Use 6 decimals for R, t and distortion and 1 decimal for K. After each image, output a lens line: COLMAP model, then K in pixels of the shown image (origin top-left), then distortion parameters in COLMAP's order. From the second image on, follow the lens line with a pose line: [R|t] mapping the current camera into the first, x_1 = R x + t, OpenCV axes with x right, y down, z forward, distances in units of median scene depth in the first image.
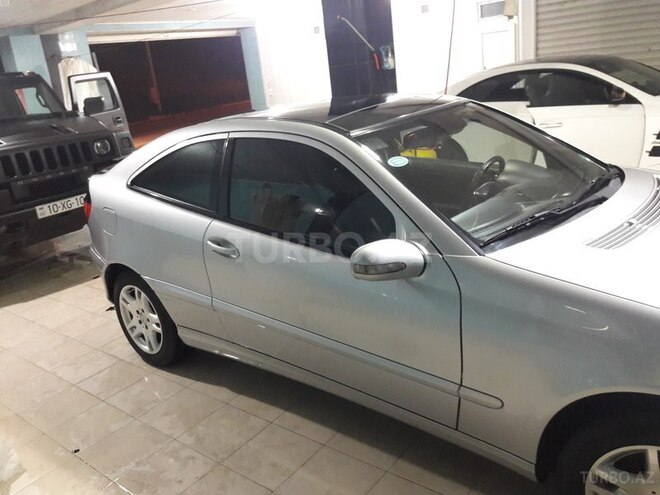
lens RADIAL K [[545.5, 0, 316.8], [0, 545.5, 244.4], [0, 0, 1]] dist [0.033164, -0.078009]
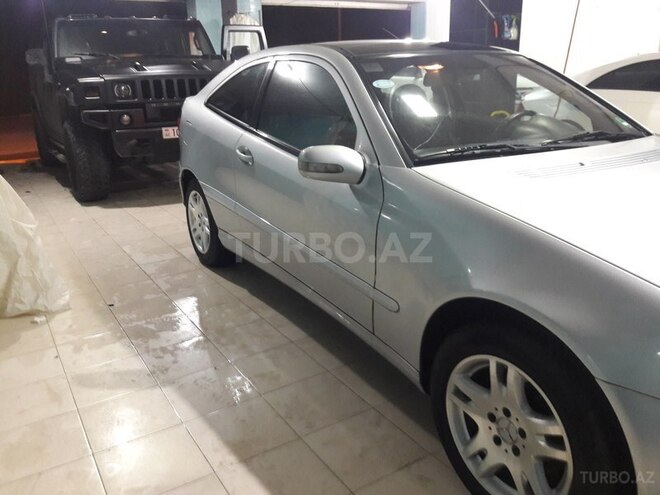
lens RADIAL K [[546.3, 0, 330.0], [0, 546.3, 247.5], [0, 0, 1]] dist [0.148720, -0.370586]
pose [[0.941150, 0.190050, -0.279494, 0.272393], [-0.184991, 0.981726, 0.044626, 0.085729], [0.282868, 0.009704, 0.959110, -0.038212]]
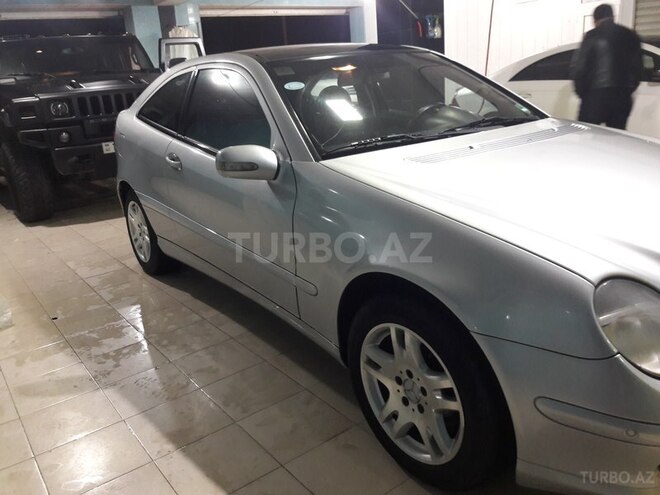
lens RADIAL K [[550.6, 0, 330.0], [0, 550.6, 247.5], [0, 0, 1]] dist [0.092762, -0.176341]
pose [[0.967371, 0.116217, -0.225139, 0.343268], [-0.113879, 0.993219, 0.023392, 0.095182], [0.226331, 0.003010, 0.974046, -0.069017]]
